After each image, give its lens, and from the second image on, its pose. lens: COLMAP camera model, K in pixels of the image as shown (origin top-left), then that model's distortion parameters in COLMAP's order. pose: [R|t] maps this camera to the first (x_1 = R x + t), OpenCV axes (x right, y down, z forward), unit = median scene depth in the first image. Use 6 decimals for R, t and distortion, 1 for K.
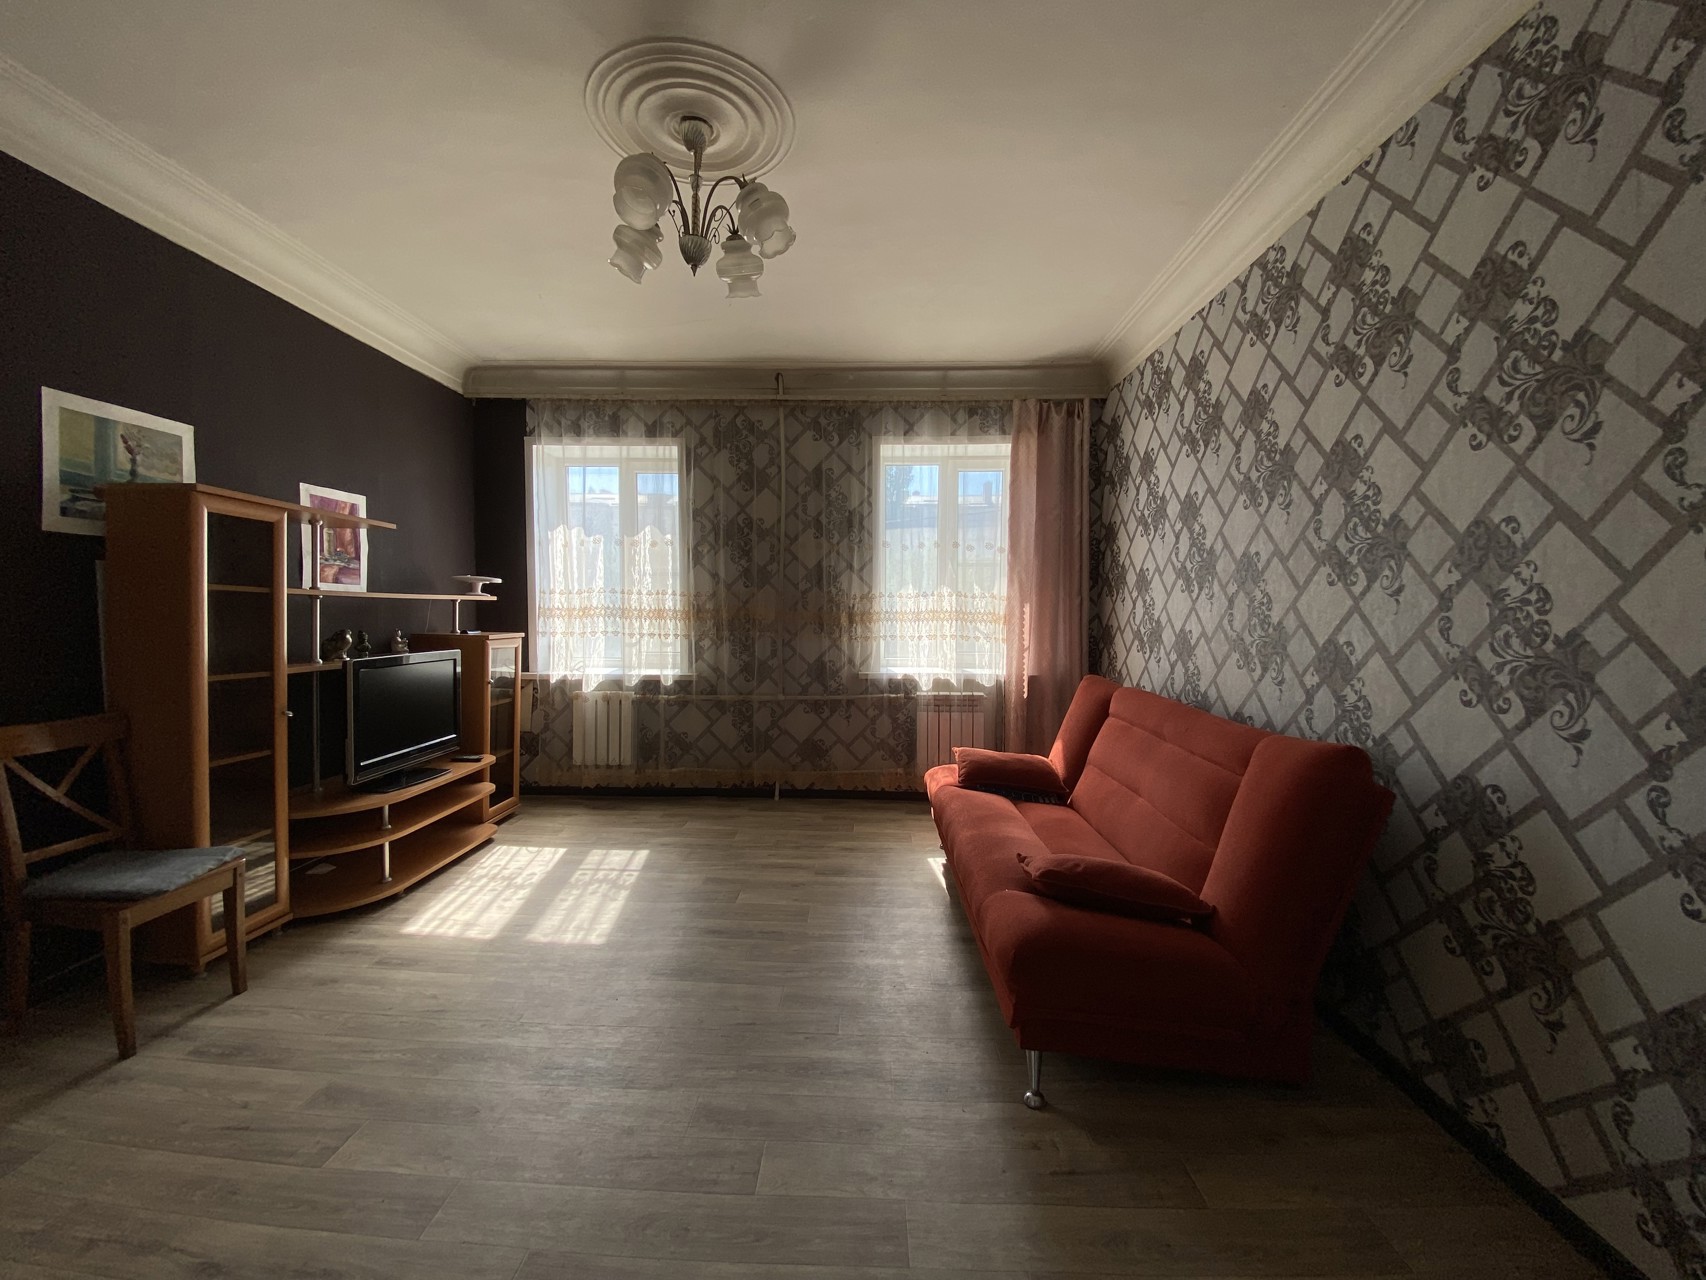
lens RADIAL K [[690.6, 0, 853.0], [0, 690.6, 640.0], [0, 0, 1]] dist [0.031881, -0.028740]
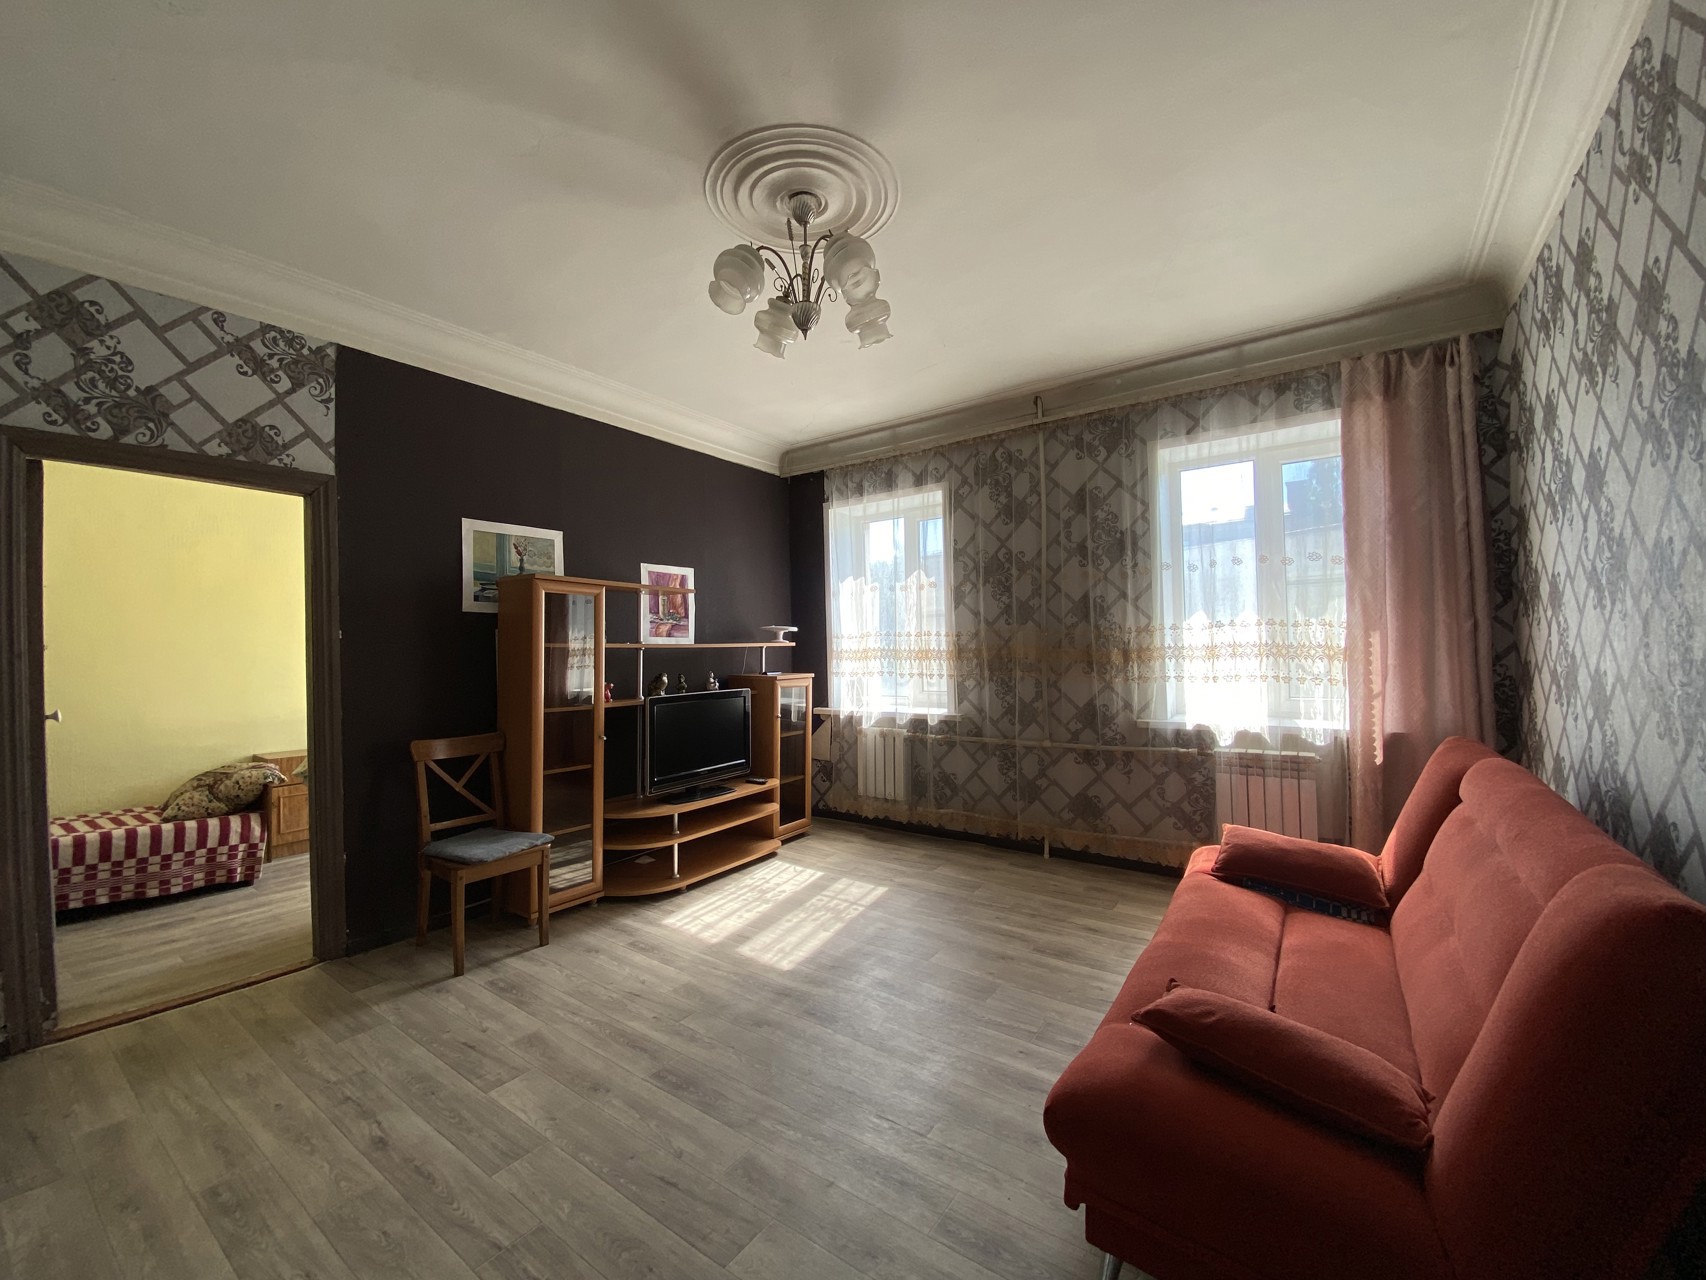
lens RADIAL K [[688.2, 0, 853.4], [0, 688.2, 637.7], [0, 0, 1]] dist [0.040565, -0.038924]
pose [[0.828490, -0.030354, -0.559180, 0.215741], [0.000670, 0.998583, -0.053213, -0.009193], [0.560003, 0.043712, 0.827336, 0.105090]]
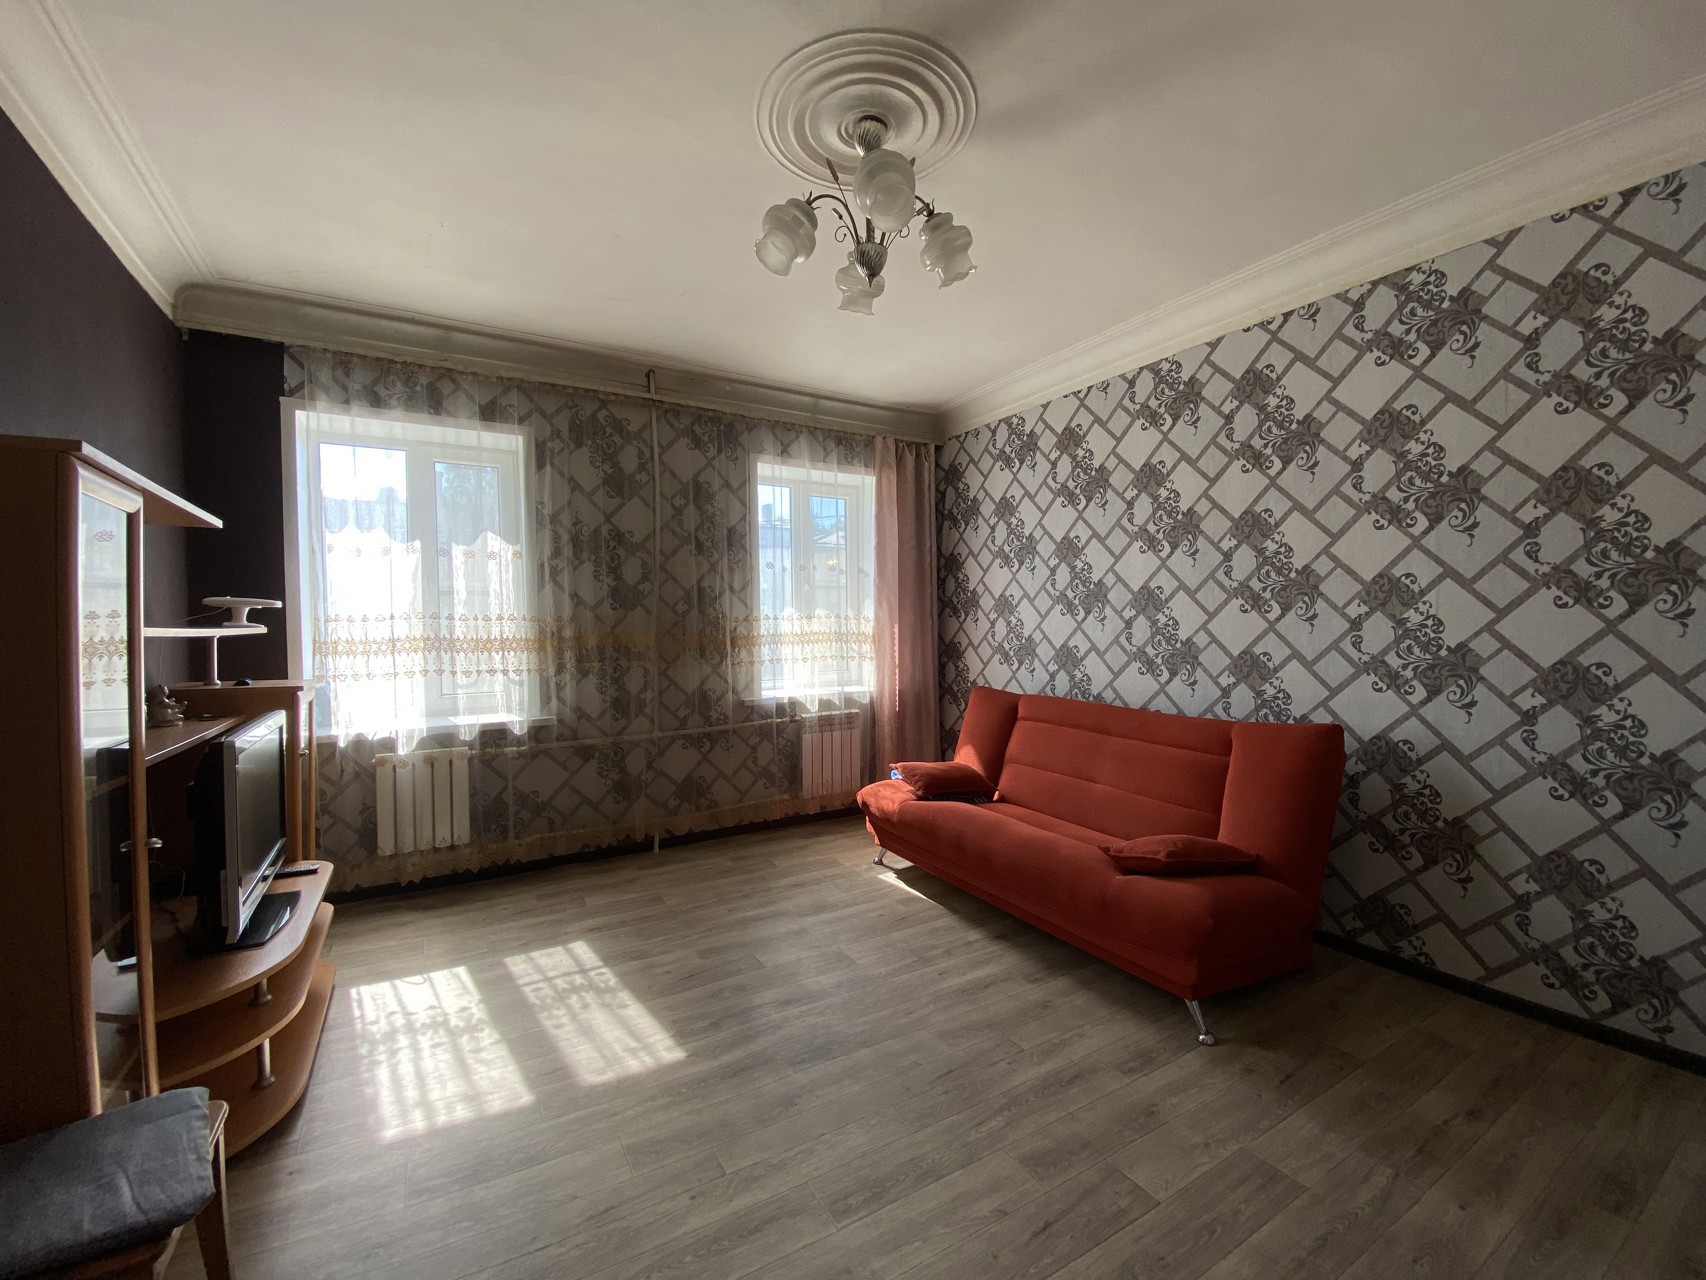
lens RADIAL K [[688.2, 0, 853.4], [0, 688.2, 637.7], [0, 0, 1]] dist [0.040565, -0.038924]
pose [[0.842957, -0.026950, 0.537306, -0.399518], [0.038673, 0.999196, -0.010554, -0.023483], [-0.536590, 0.029676, 0.843321, 0.128877]]
